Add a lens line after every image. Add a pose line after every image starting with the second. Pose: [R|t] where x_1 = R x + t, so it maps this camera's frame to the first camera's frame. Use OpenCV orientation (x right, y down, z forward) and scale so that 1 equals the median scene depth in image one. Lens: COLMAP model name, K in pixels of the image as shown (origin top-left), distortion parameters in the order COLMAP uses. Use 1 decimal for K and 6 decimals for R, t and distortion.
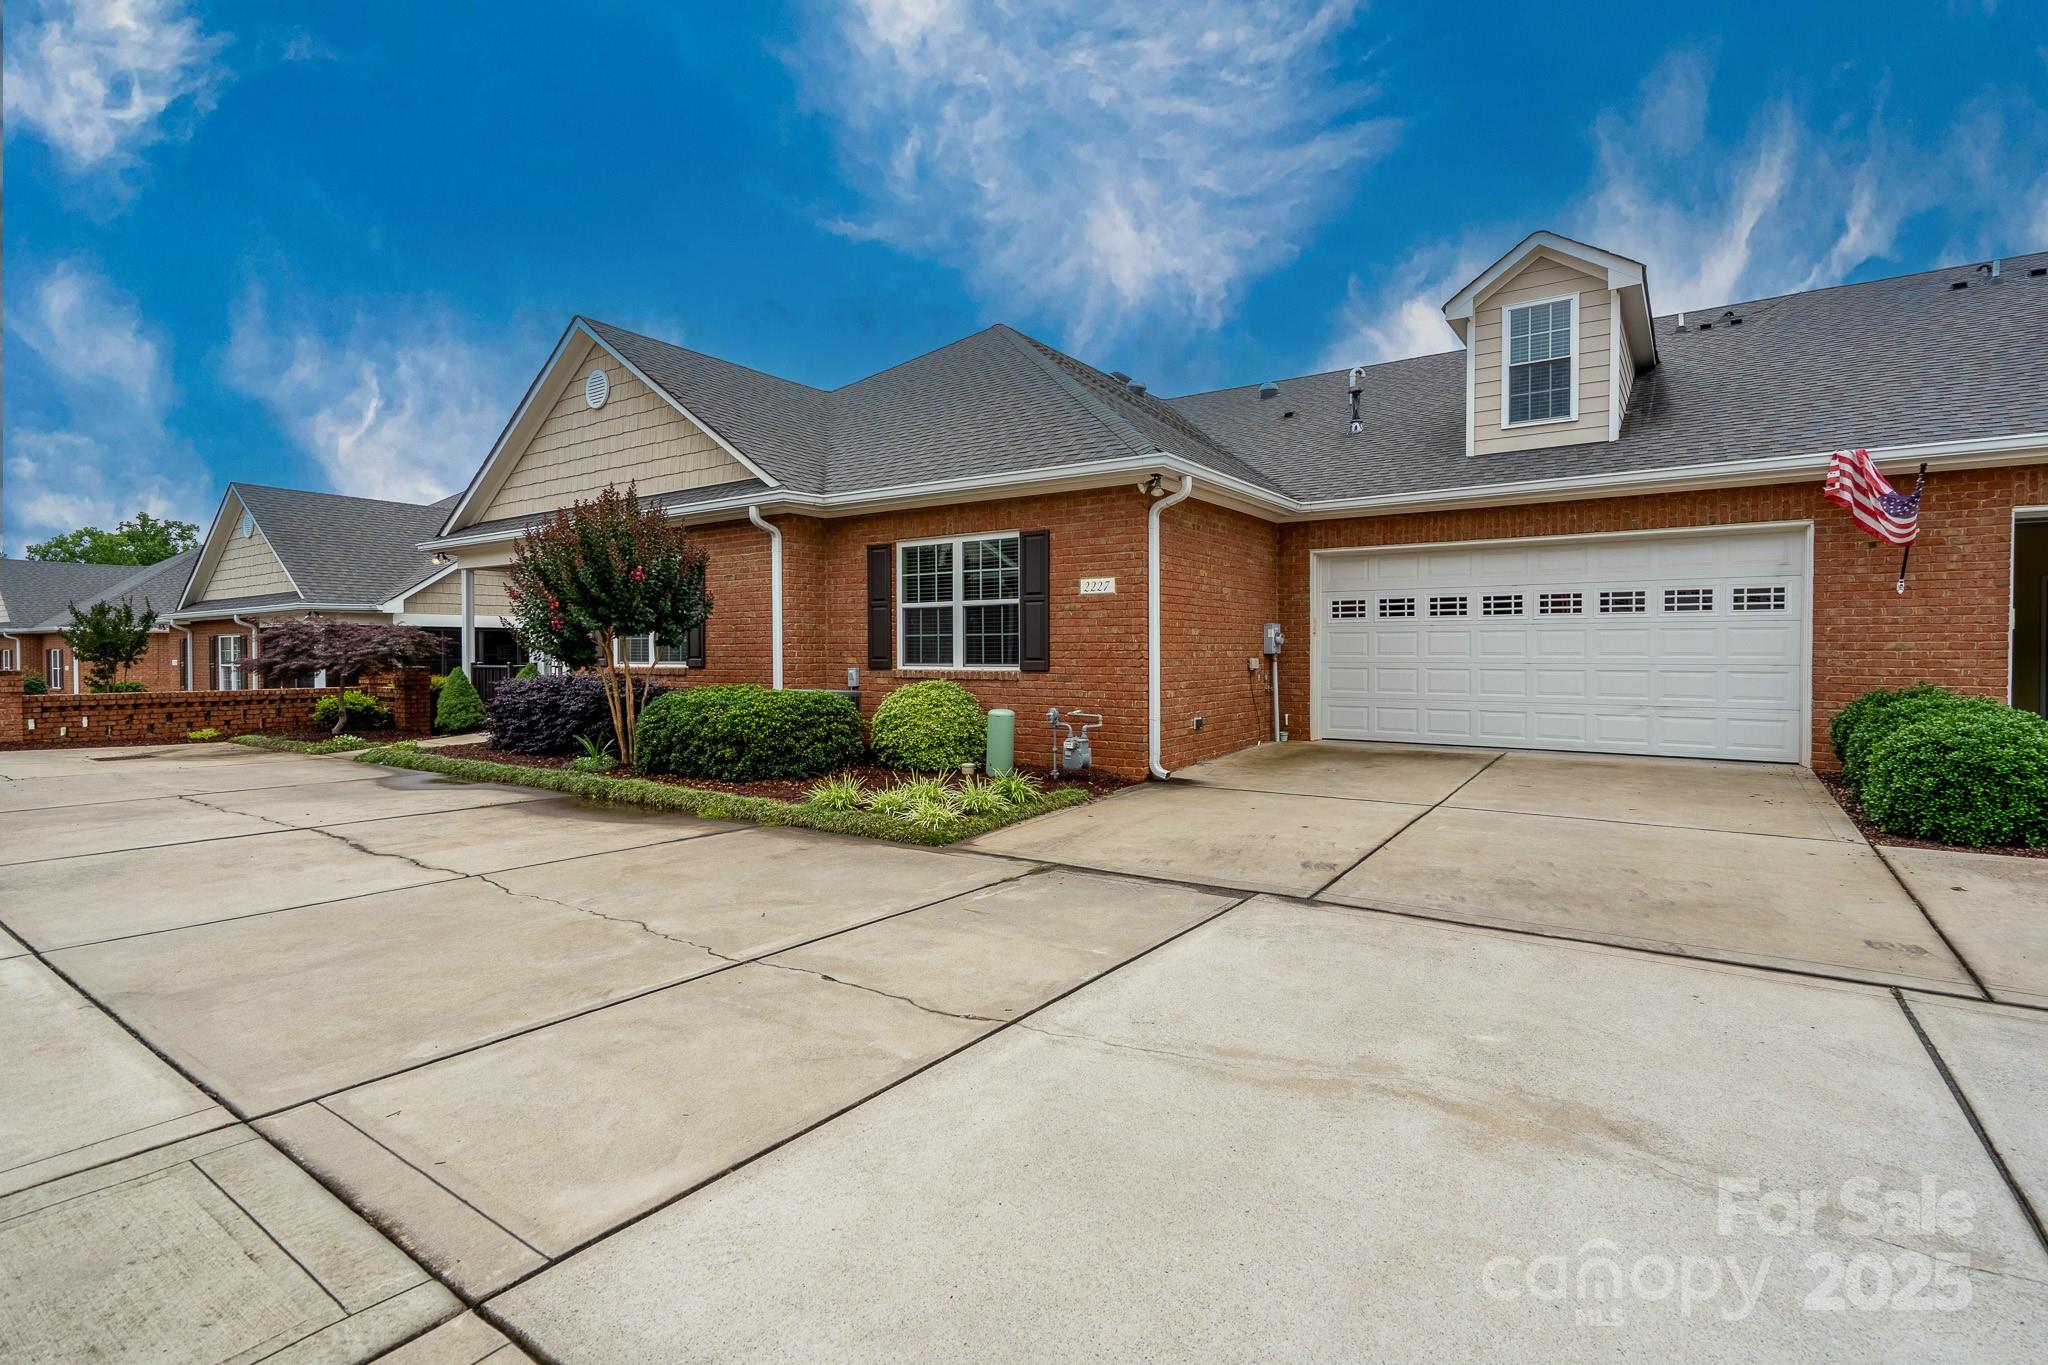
lens RADIAL K [[951.2, 0, 1020.5], [0, 951.2, 667.4], [0, 0, 1]] dist [-0.000004, 0.000391]
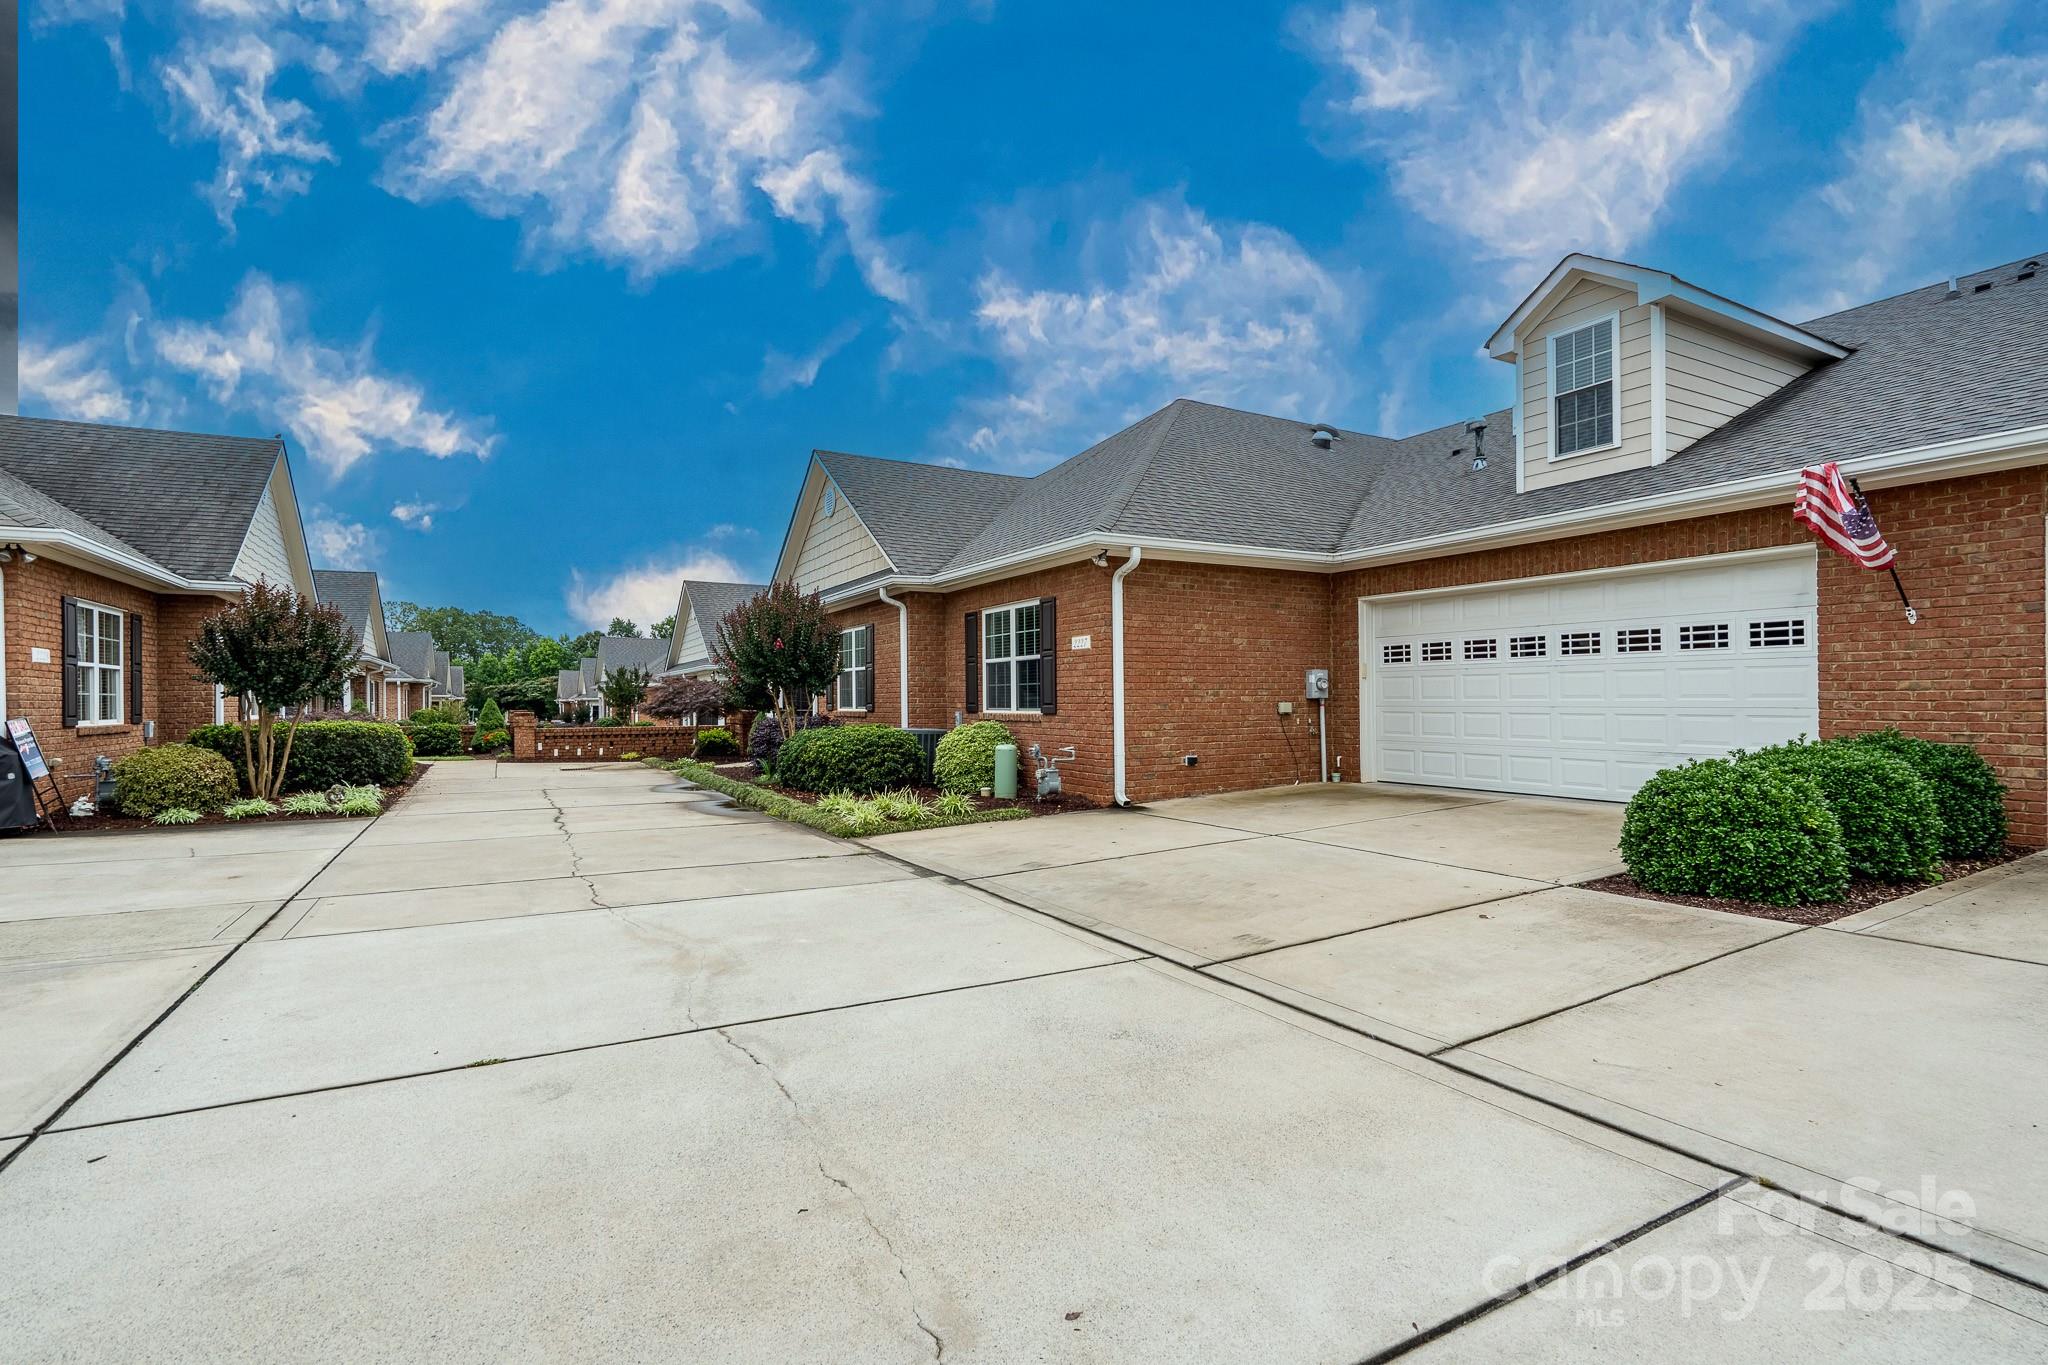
lens RADIAL K [[943.1, 0, 1029.4], [0, 943.1, 692.0], [0, 0, 1]] dist [-0.000694, -0.000107]
pose [[0.901422, -0.008733, -0.432854, 0.493818], [-0.001131, 0.999746, -0.022524, 0.002963], [0.432941, 0.020794, 0.901182, -0.086748]]
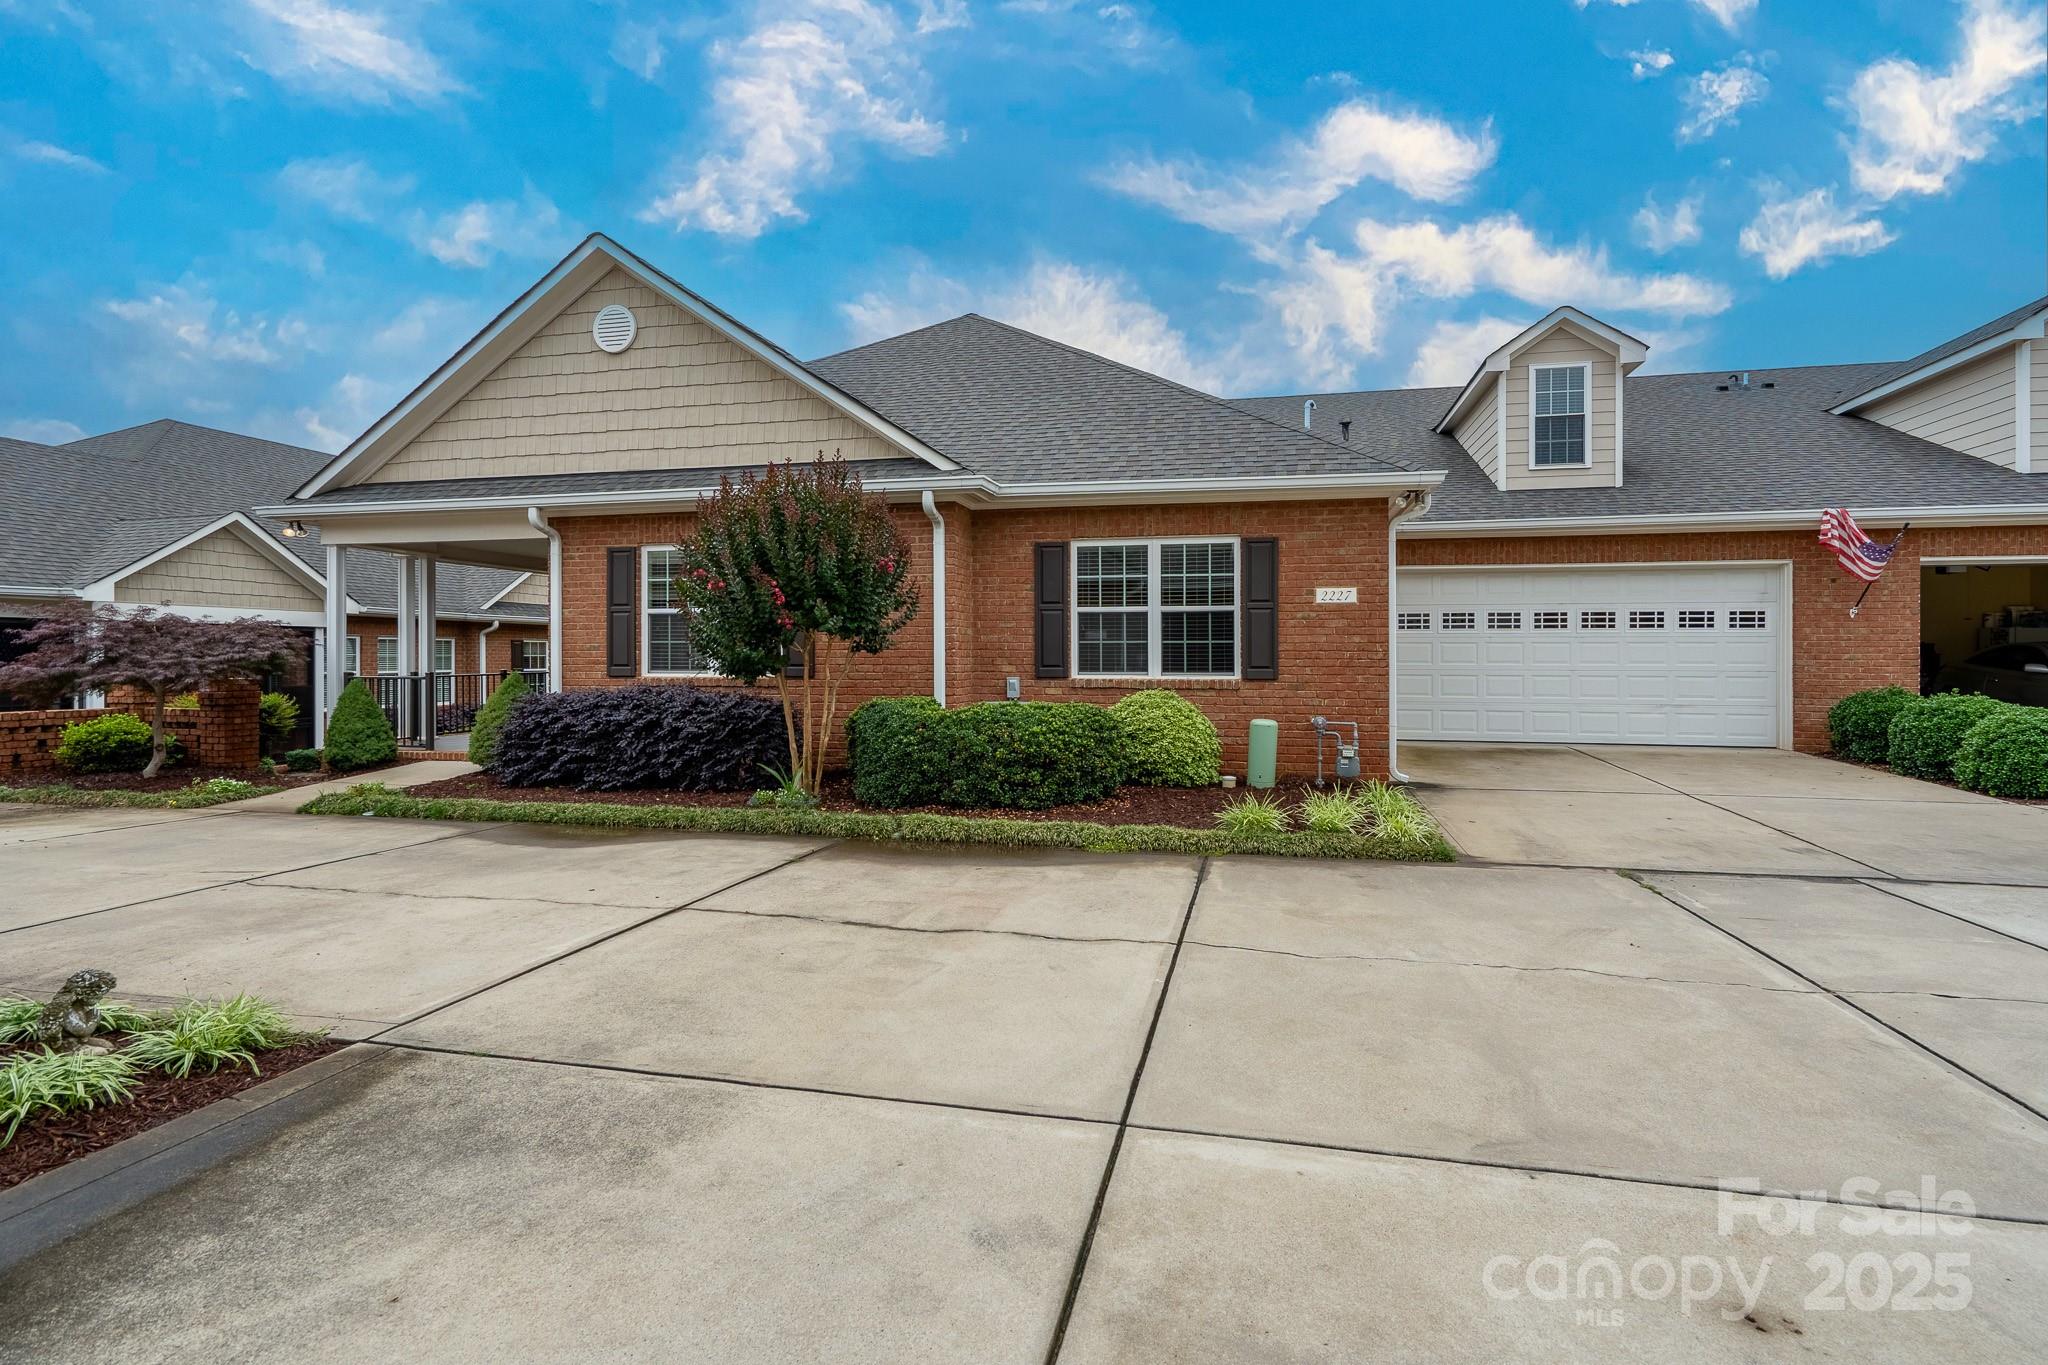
lens RADIAL K [[953.0, 0, 1038.4], [0, 953.0, 658.5], [0, 0, 1]] dist [0.002232, -0.000196]
pose [[0.923439, 0.002107, 0.383739, -0.556247], [0.003754, 0.999887, -0.014524, -0.004296], [-0.383726, 0.014853, 0.923327, 0.170934]]
